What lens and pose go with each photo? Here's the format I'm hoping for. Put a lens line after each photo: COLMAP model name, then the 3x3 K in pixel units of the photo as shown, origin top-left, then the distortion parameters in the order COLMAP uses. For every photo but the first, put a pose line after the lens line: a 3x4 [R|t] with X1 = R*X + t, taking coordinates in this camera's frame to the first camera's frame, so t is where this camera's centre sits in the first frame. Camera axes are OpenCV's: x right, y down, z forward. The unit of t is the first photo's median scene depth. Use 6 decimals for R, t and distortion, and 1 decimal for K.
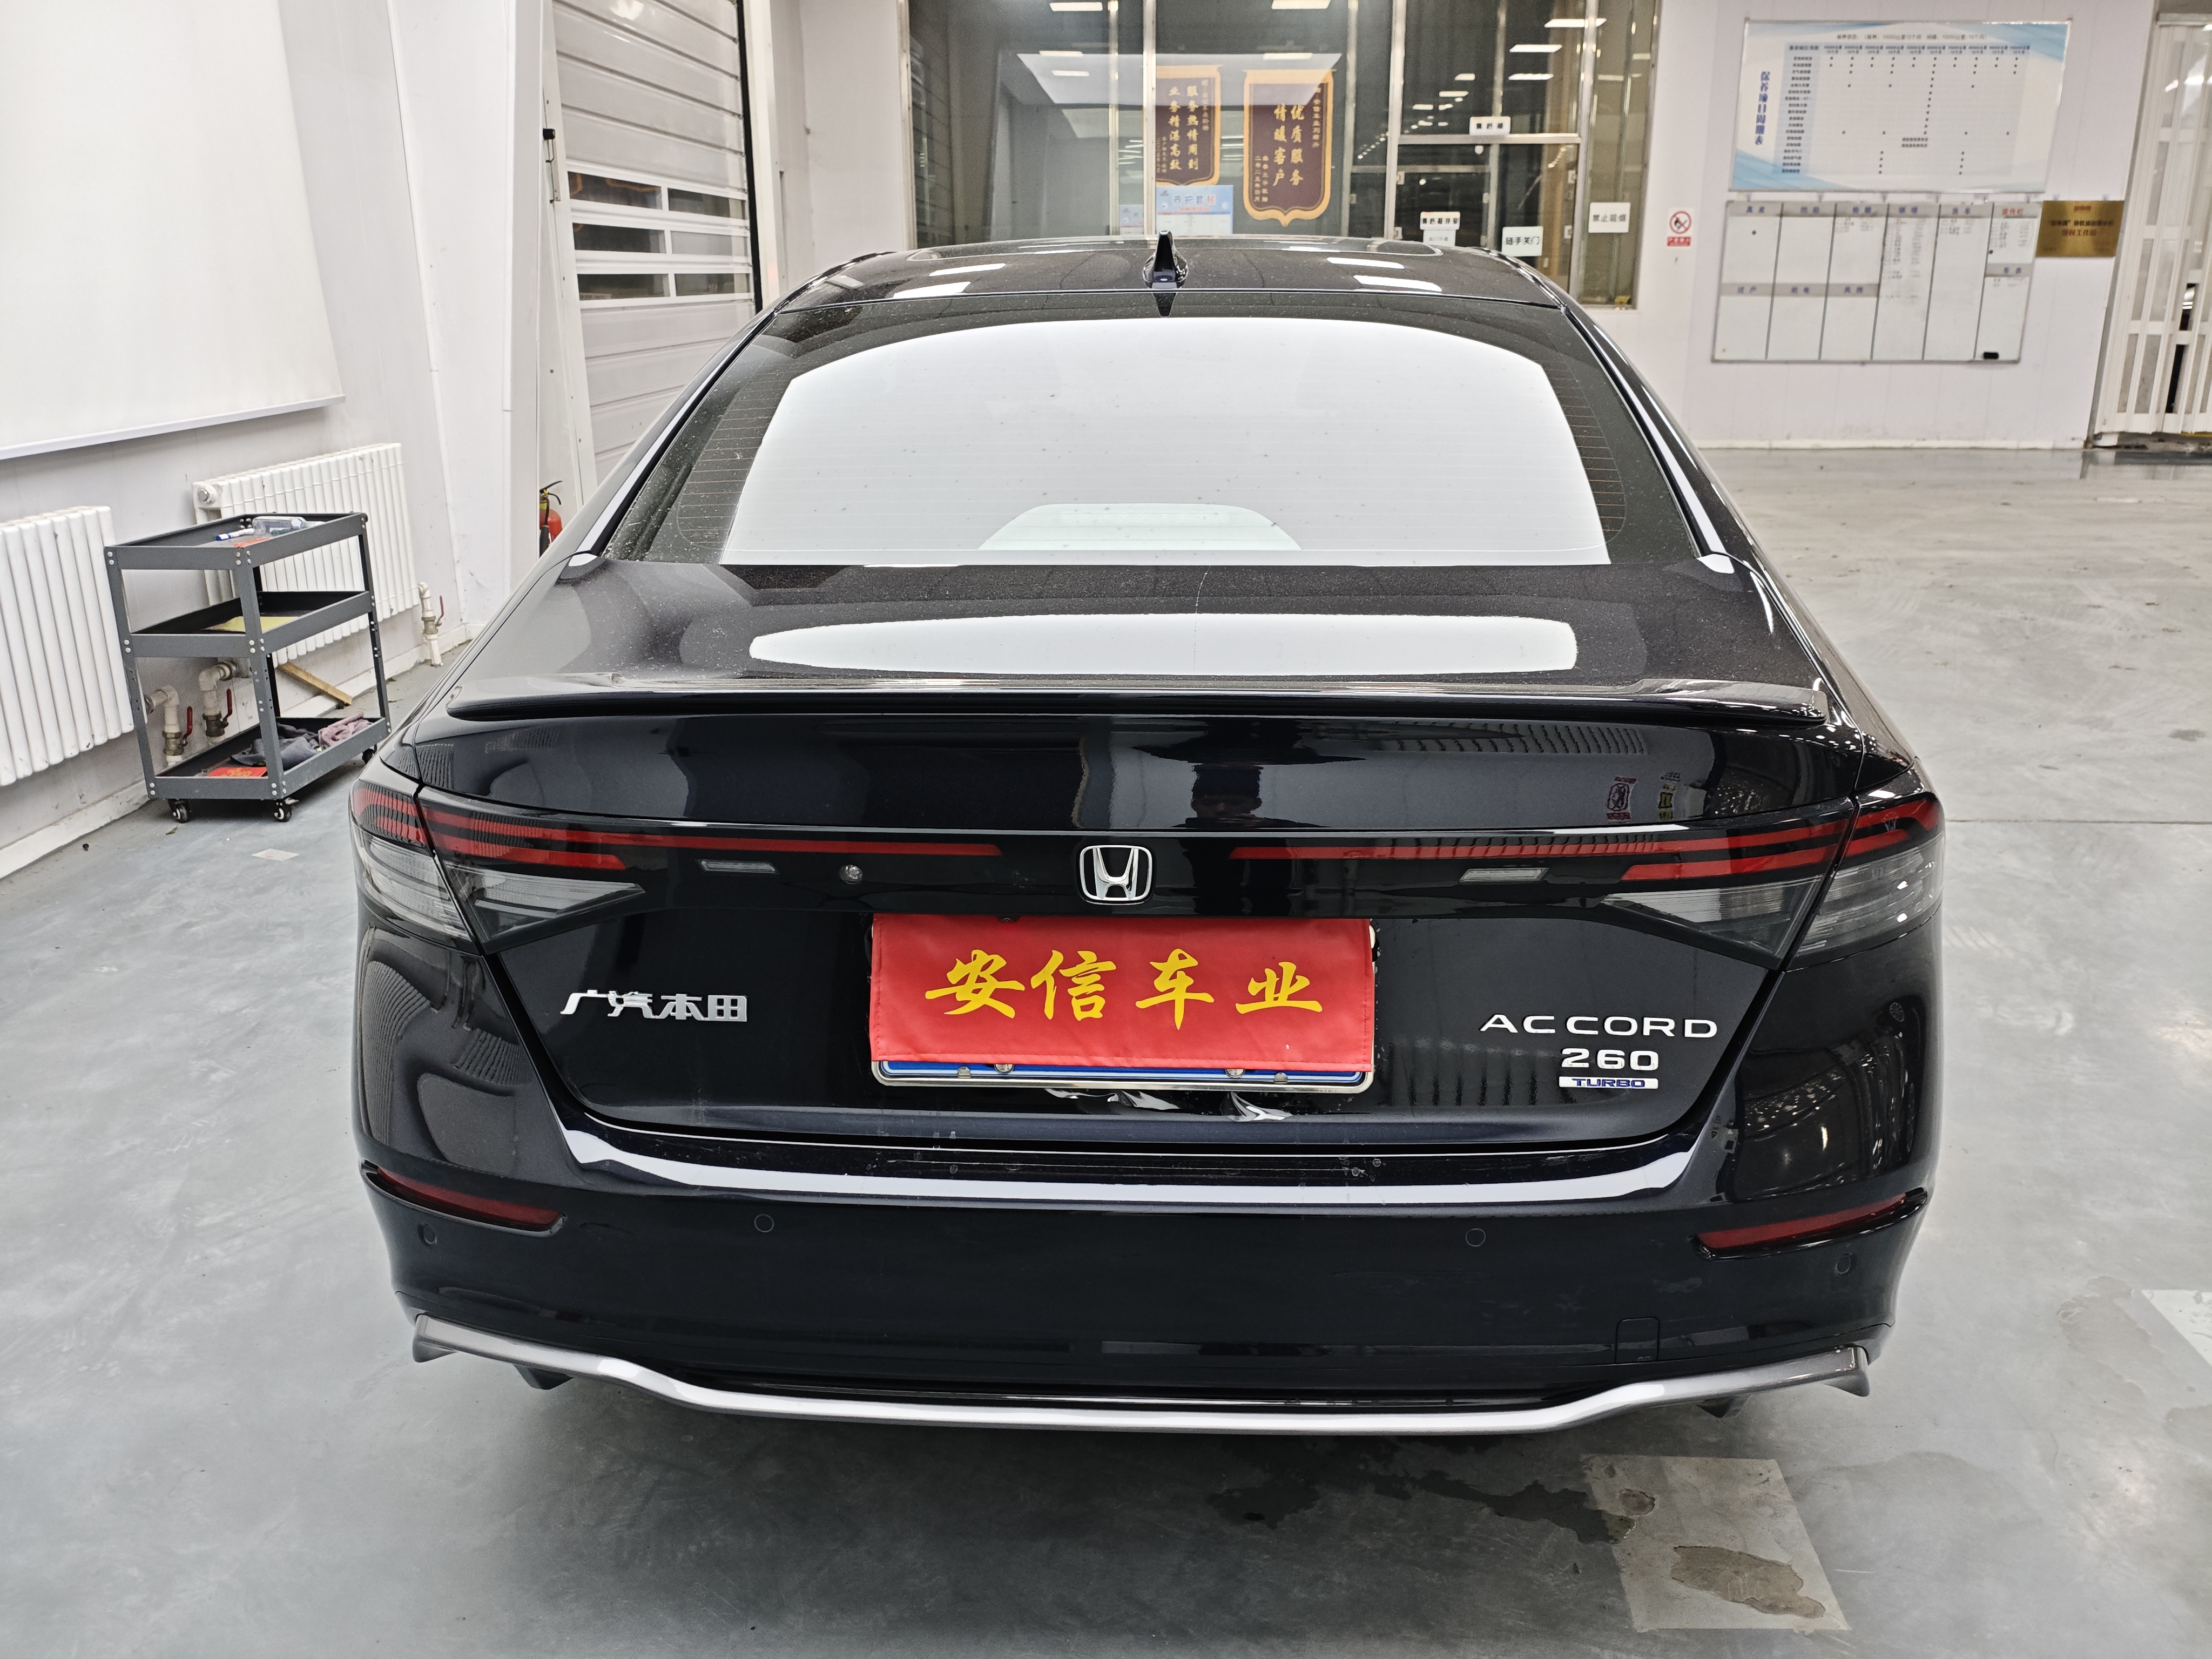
lens RADIAL K [[1686.8, 0, 1141.0], [0, 1686.8, 814.1], [0, 0, 1]] dist [0.101989, -0.147324]
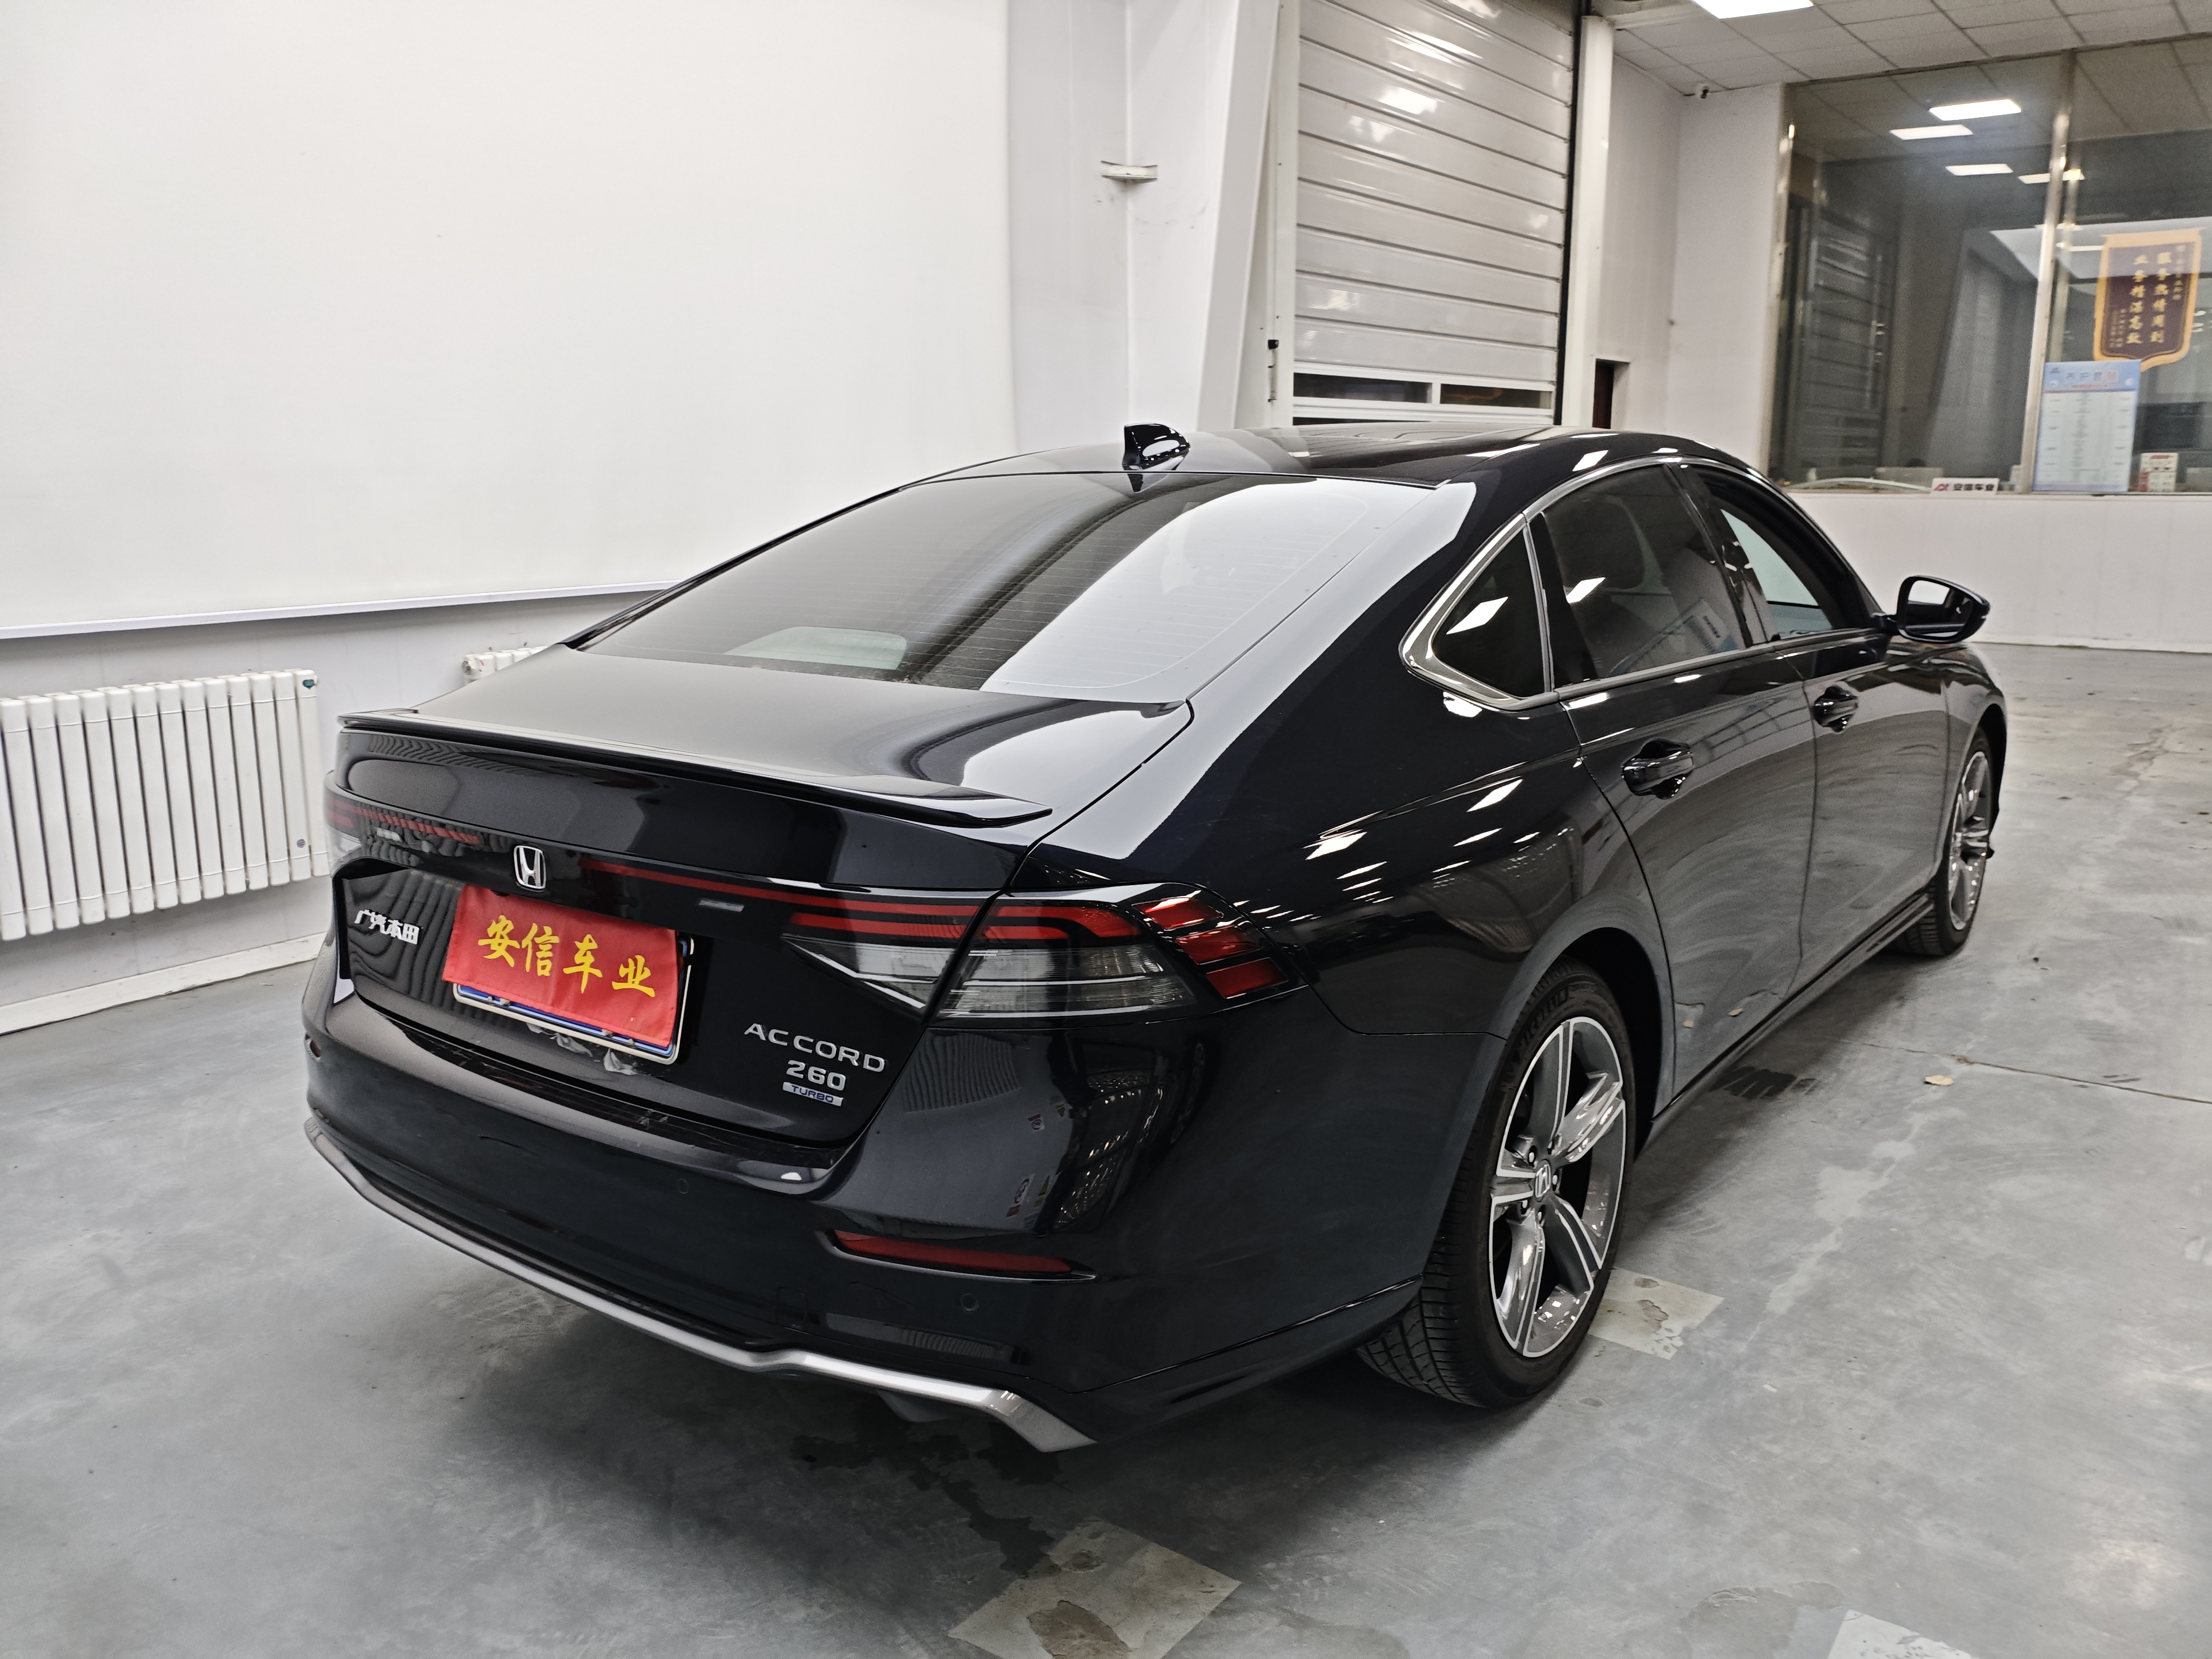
lens RADIAL K [[1745.3, 0, 1118.8], [0, 1745.3, 795.0], [0, 0, 1]] dist [-0.008906, -0.002526]
pose [[0.830912, 0.102229, -0.546931, 0.770901], [-0.164824, 0.984081, -0.066467, -0.005602], [0.531430, 0.145375, 0.834535, 0.019787]]
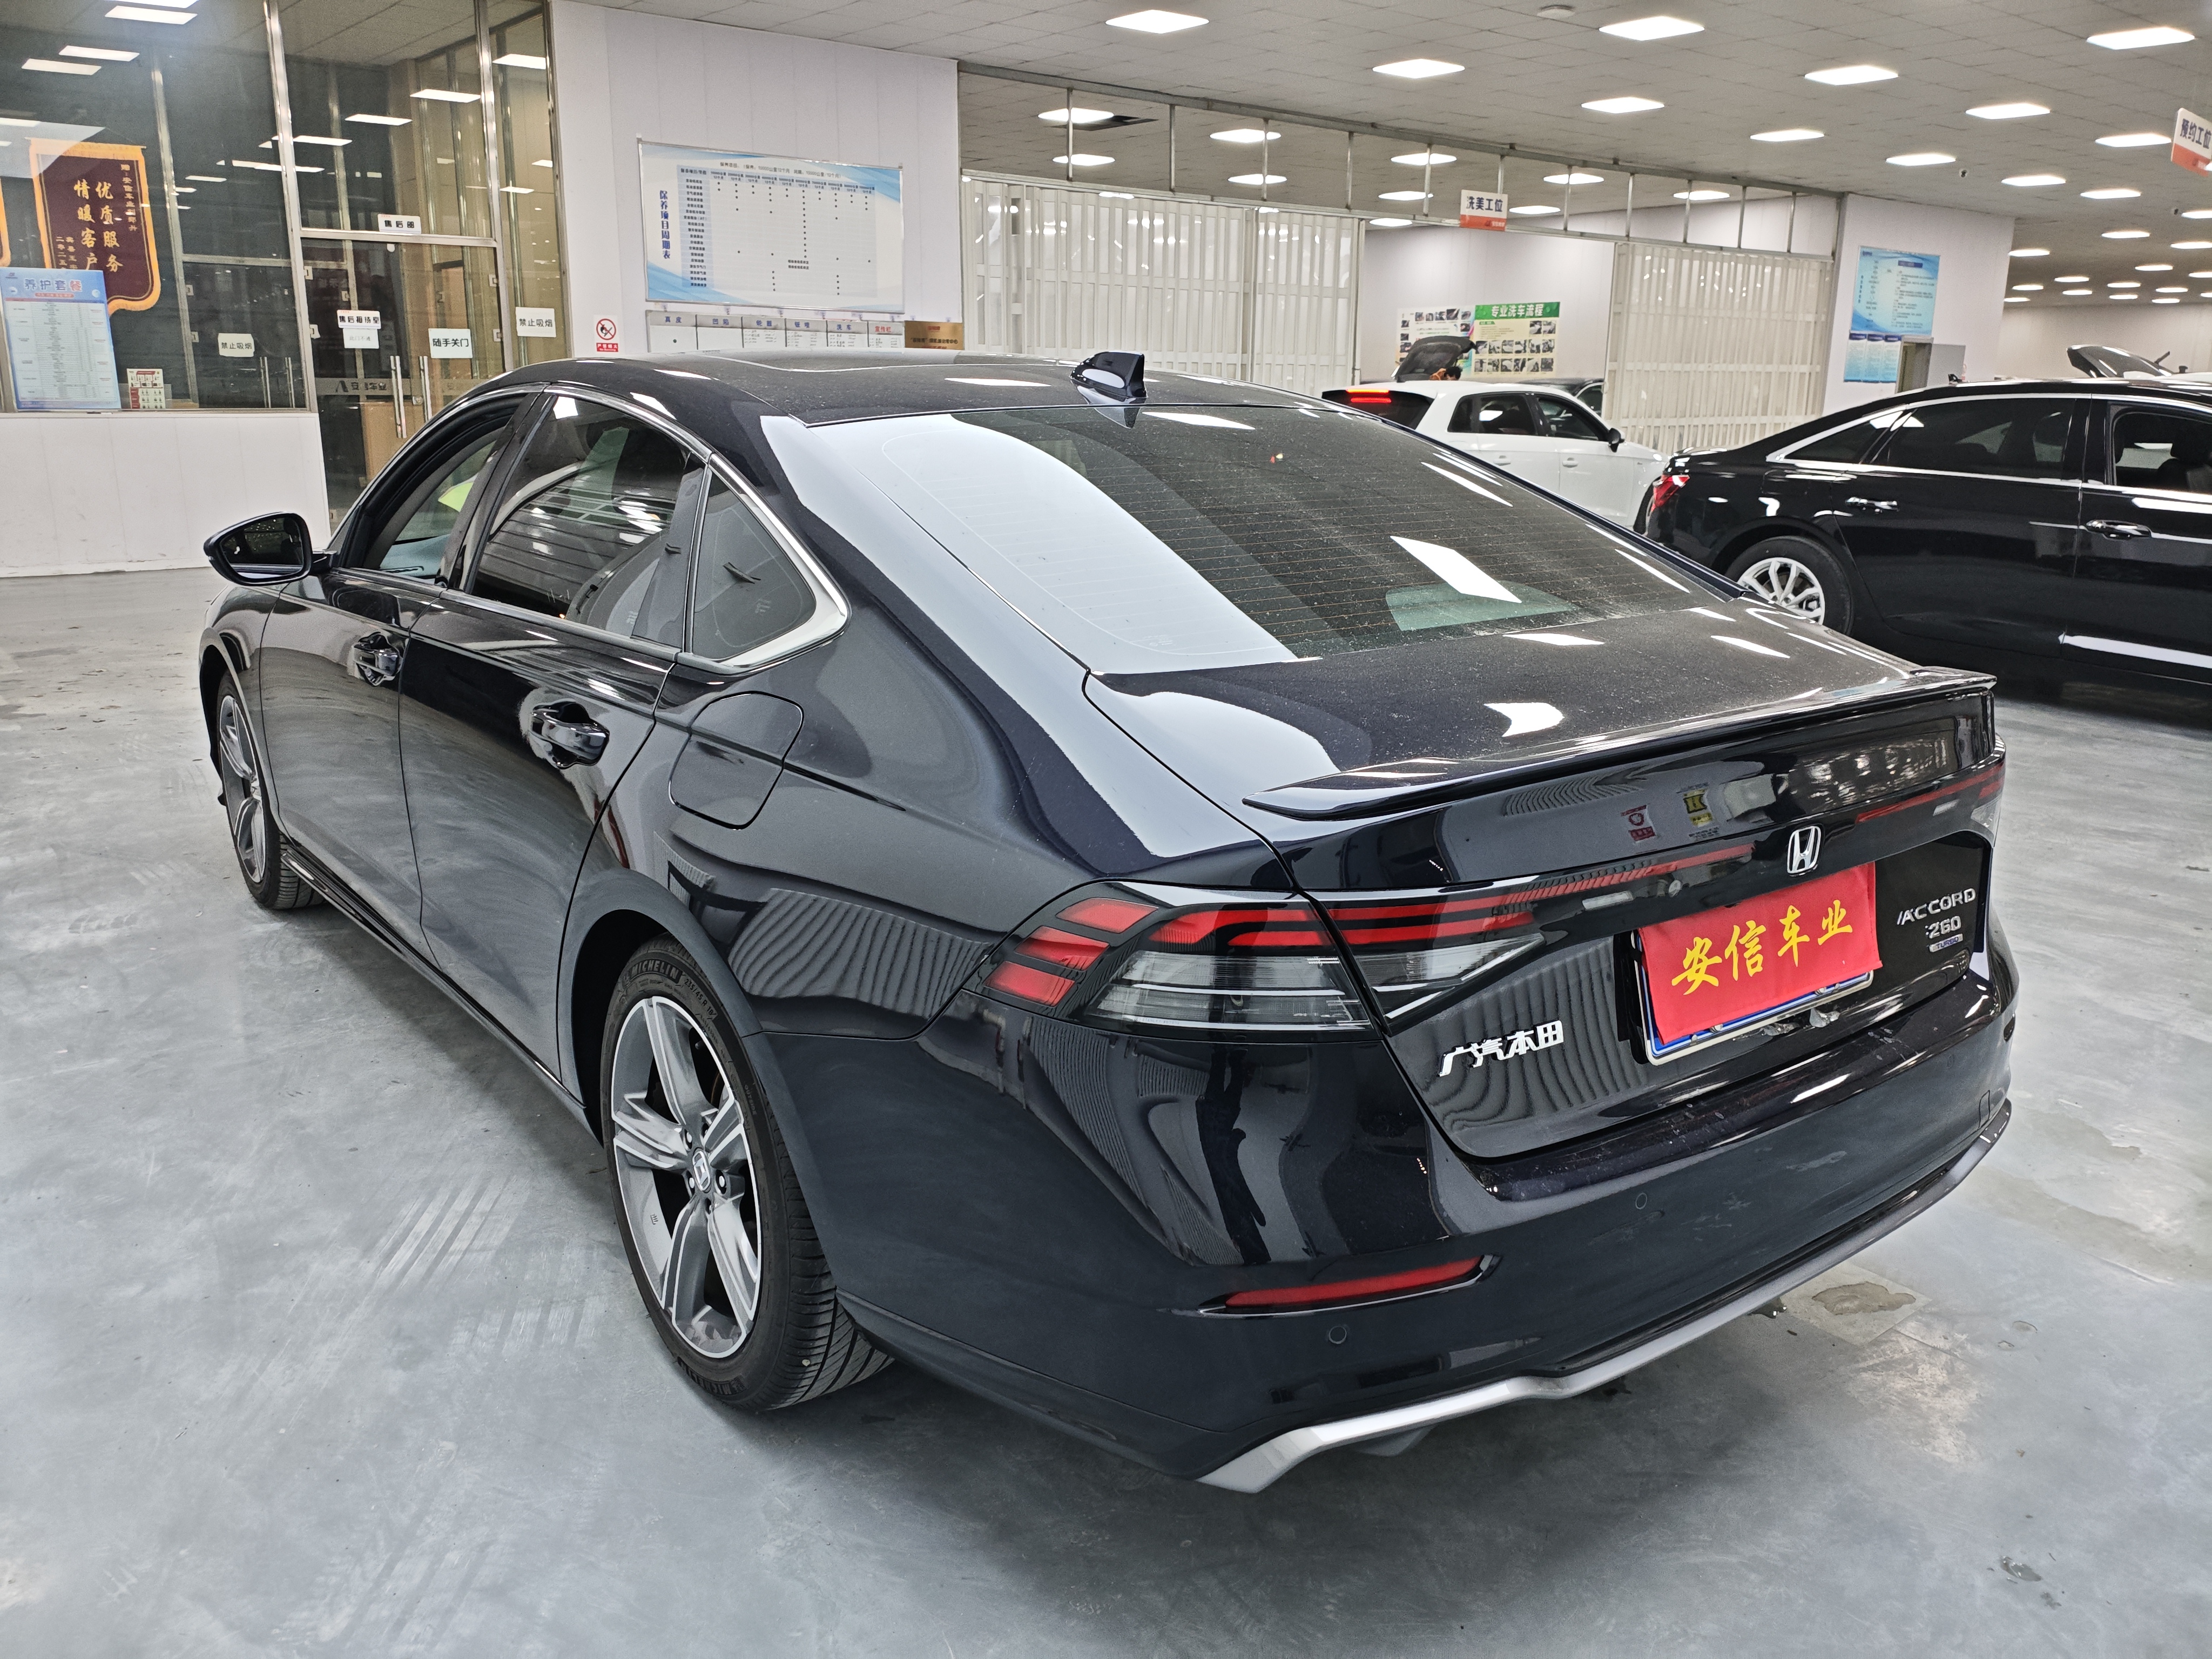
lens RADIAL K [[1723.6, 0, 1114.5], [0, 1723.6, 846.7], [0, 0, 1]] dist [-0.000108, 0.004640]
pose [[0.771212, -0.160513, 0.616010, -0.806384], [0.184327, 0.982541, 0.025253, -0.064159], [-0.609308, 0.094072, 0.787333, 0.178255]]
